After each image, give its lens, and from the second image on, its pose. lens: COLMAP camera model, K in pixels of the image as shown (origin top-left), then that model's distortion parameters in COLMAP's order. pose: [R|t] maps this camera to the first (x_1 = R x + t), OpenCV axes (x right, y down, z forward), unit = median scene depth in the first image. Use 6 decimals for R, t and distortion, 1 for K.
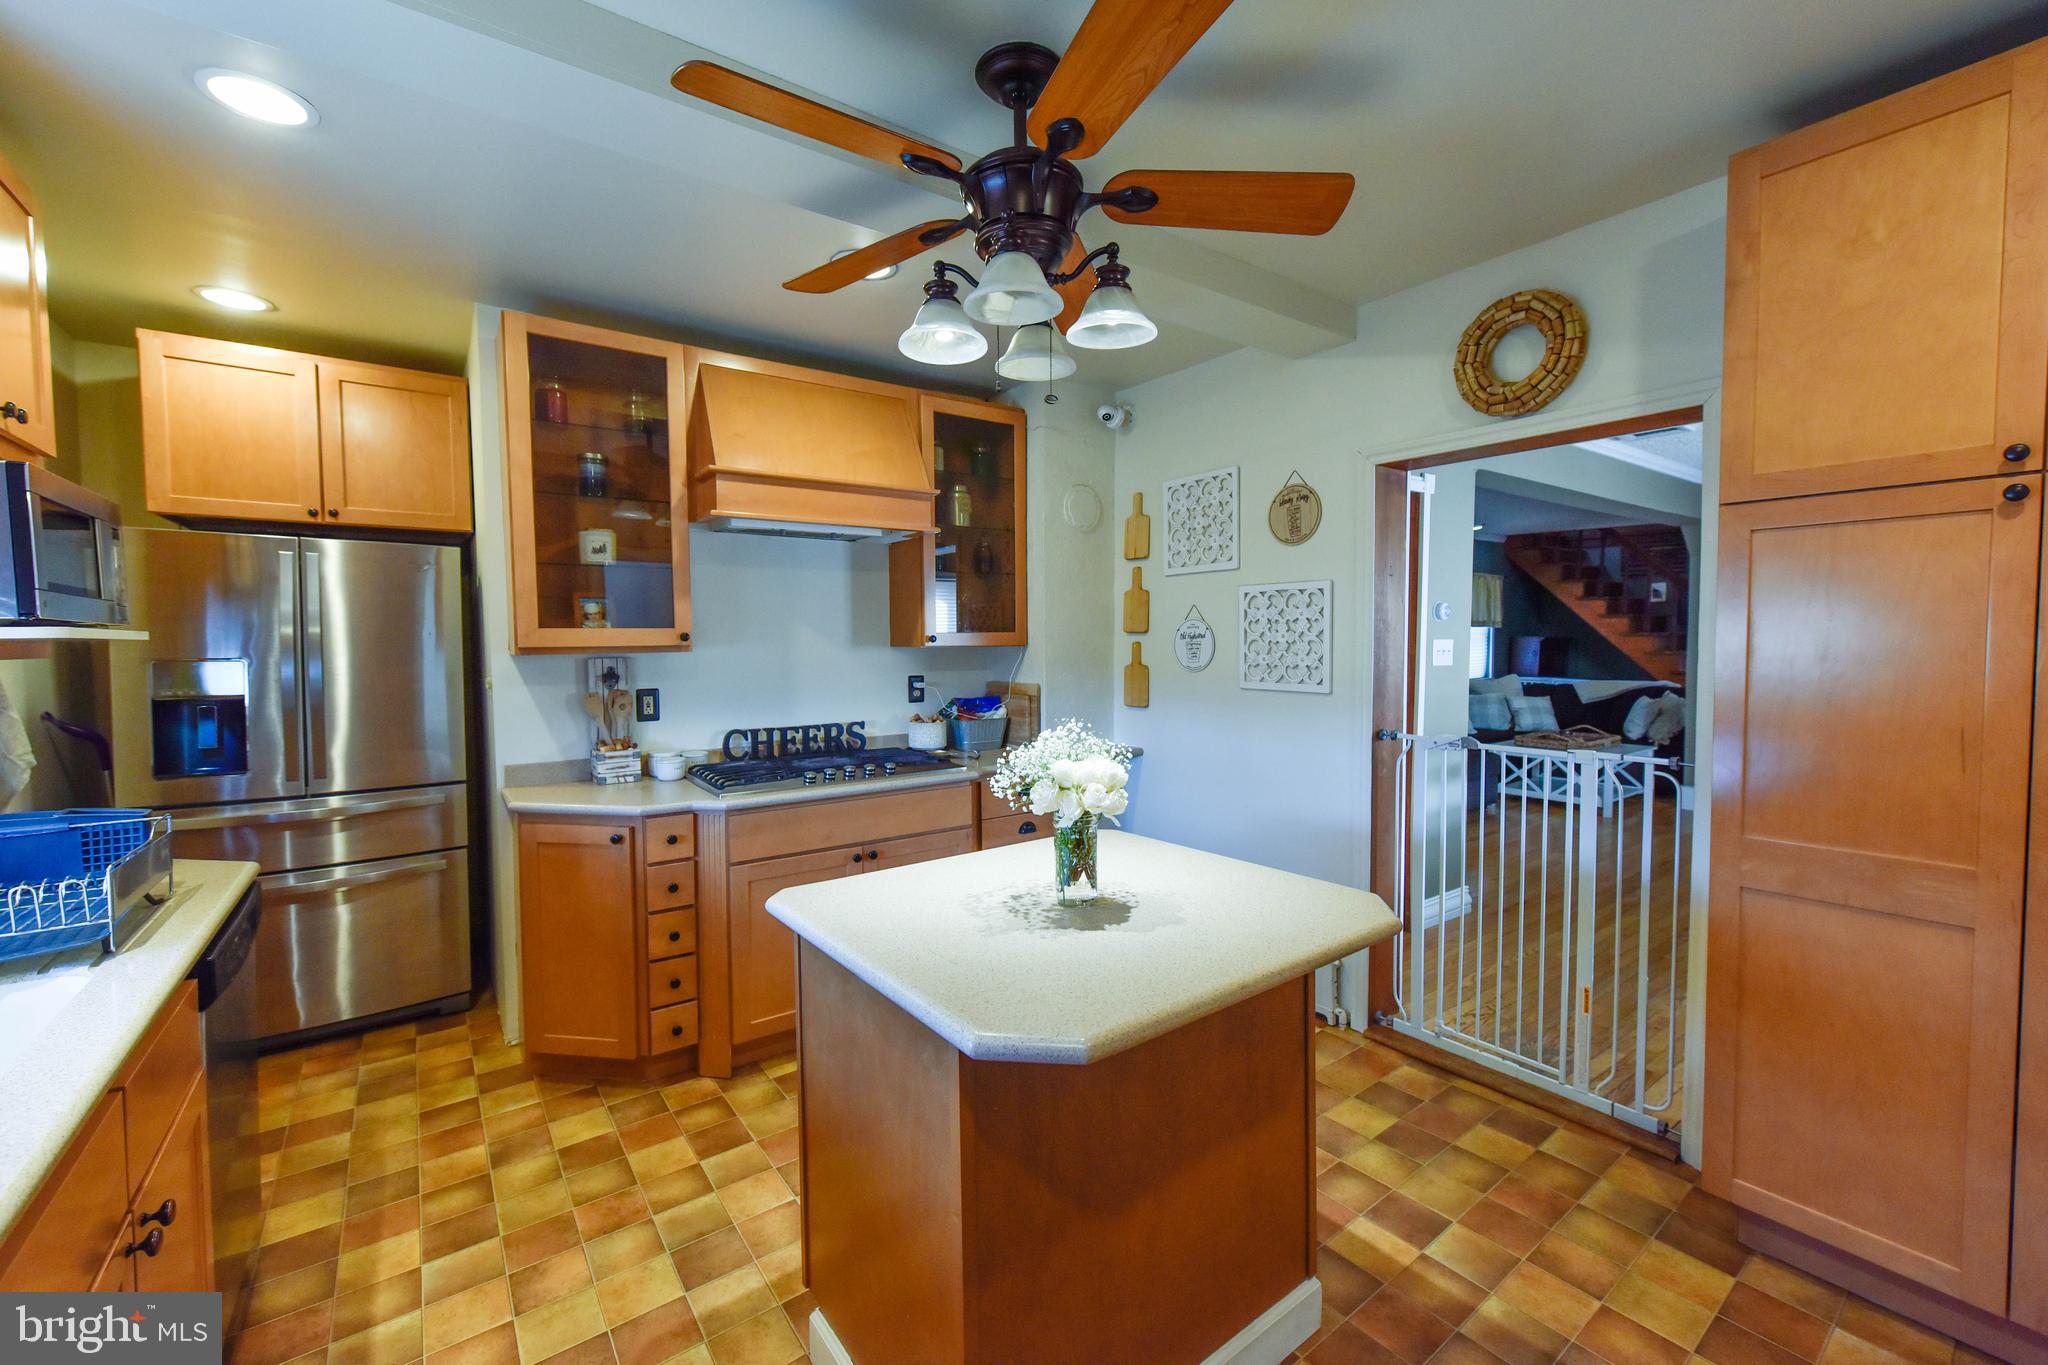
lens RADIAL K [[821.7, 0, 1027.9], [0, 821.7, 678.3], [0, 0, 1]] dist [0.006604, -0.000391]
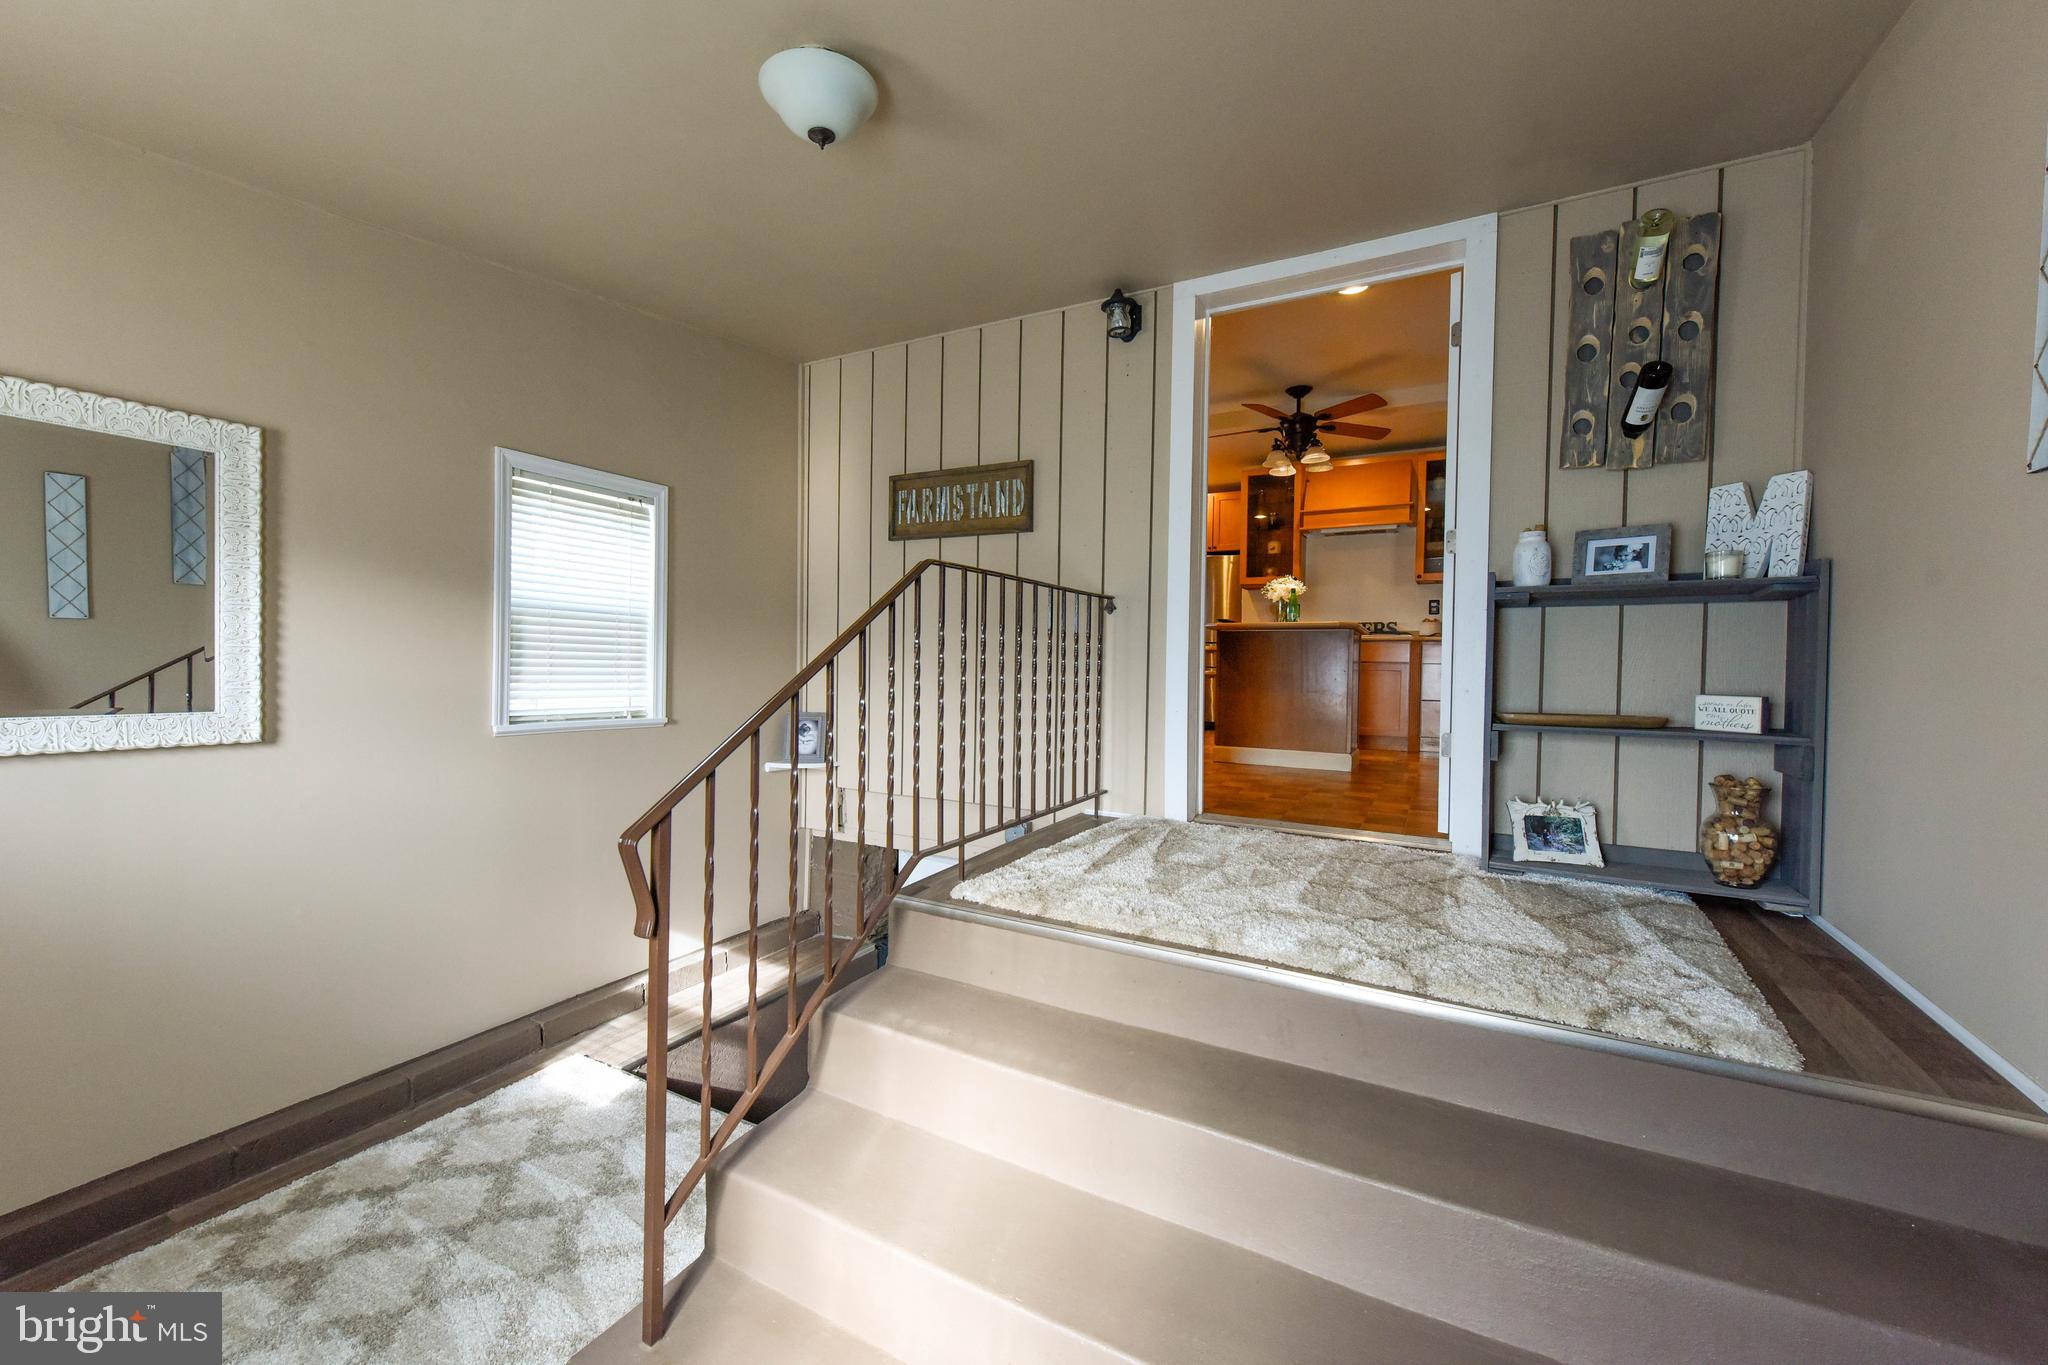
lens RADIAL K [[798.1, 0, 1025.6], [0, 798.1, 677.5], [0, 0, 1]] dist [0.001104, -0.000439]
pose [[0.433033, 0.031319, -0.900834, 1.262031], [-0.065043, 0.997877, 0.003427, 0.260780], [0.899028, 0.057109, 0.434151, -0.698222]]
